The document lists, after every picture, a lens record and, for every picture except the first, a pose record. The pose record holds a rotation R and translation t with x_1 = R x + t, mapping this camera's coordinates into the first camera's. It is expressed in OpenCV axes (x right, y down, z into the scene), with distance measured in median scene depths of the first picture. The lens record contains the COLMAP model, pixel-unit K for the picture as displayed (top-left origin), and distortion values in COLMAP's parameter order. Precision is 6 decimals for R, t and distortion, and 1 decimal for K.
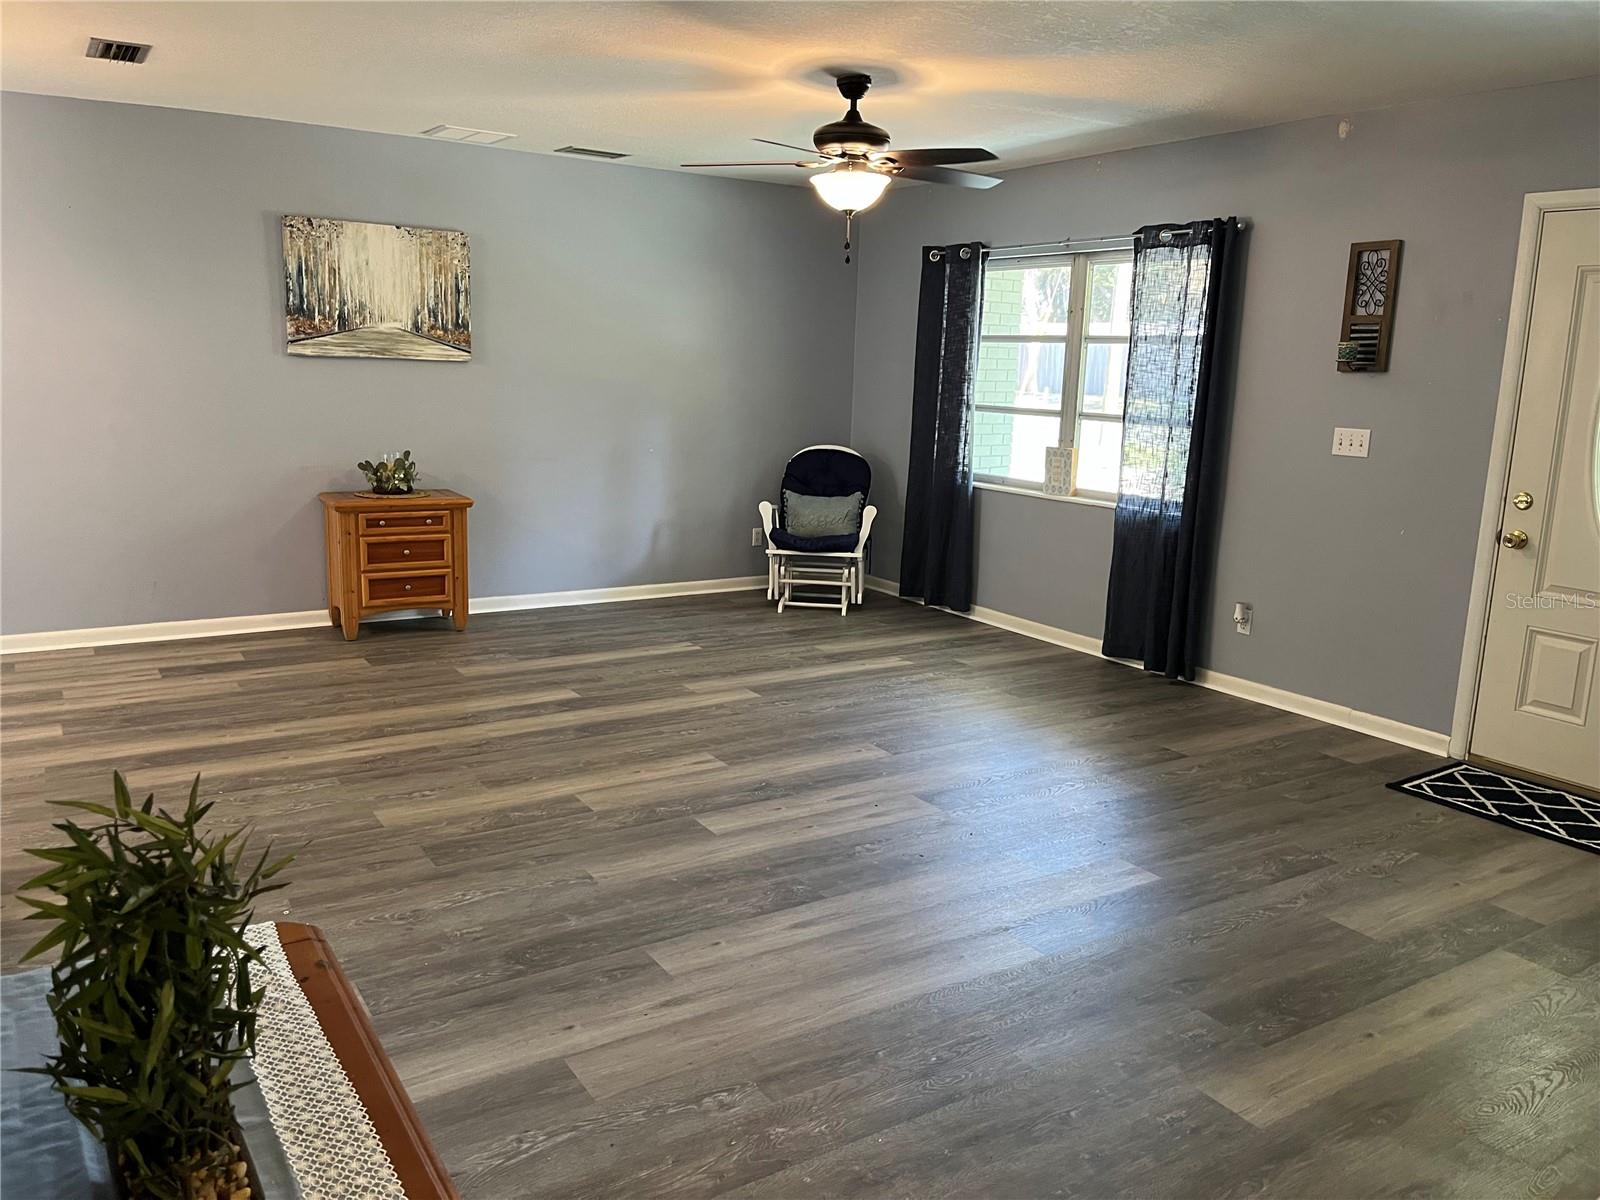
lens RADIAL K [[1216.9, 0, 800.3], [0, 1216.9, 597.9], [0, 0, 1]] dist [0.004119, -0.007912]
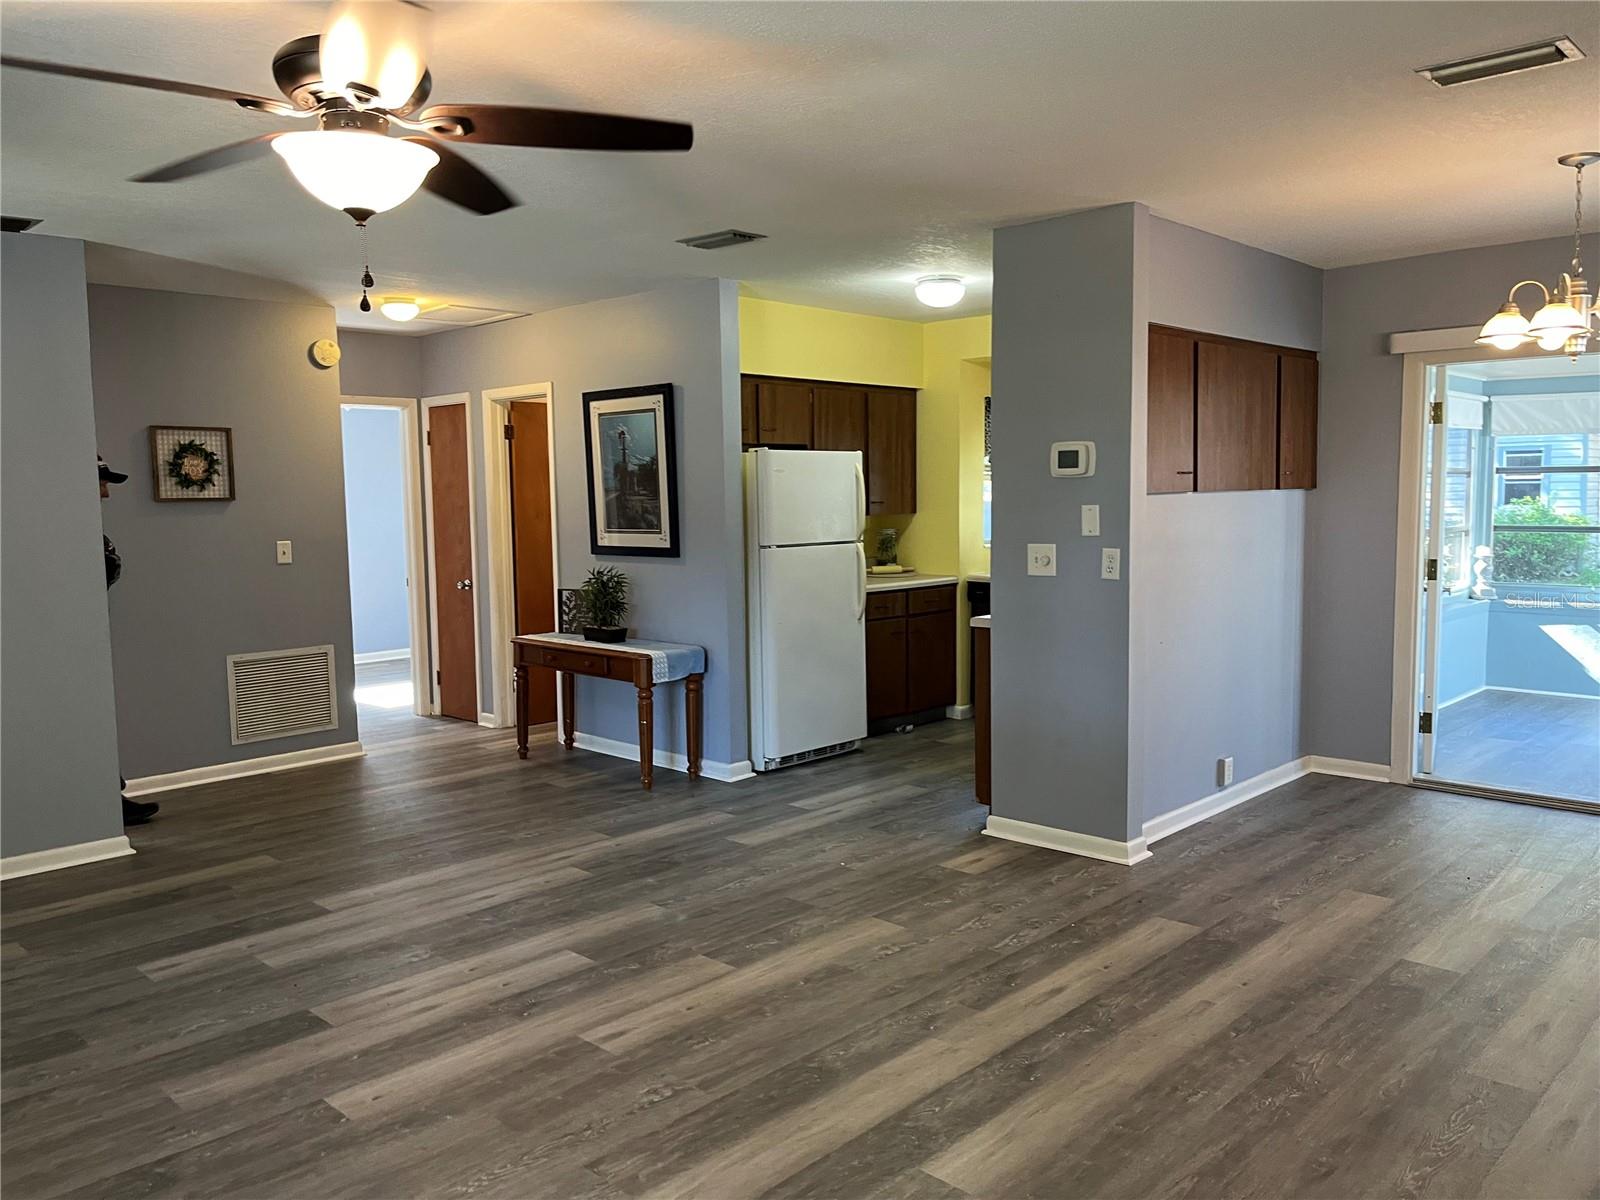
lens RADIAL K [[1216.9, 0, 797.0], [0, 1216.9, 605.4], [0, 0, 1]] dist [0.004119, -0.007912]
pose [[-0.974898, 0.003767, -0.222619, -0.028242], [-0.058357, 0.960579, 0.271813, -0.351634], [0.214867, 0.277981, -0.936247, 1.798701]]
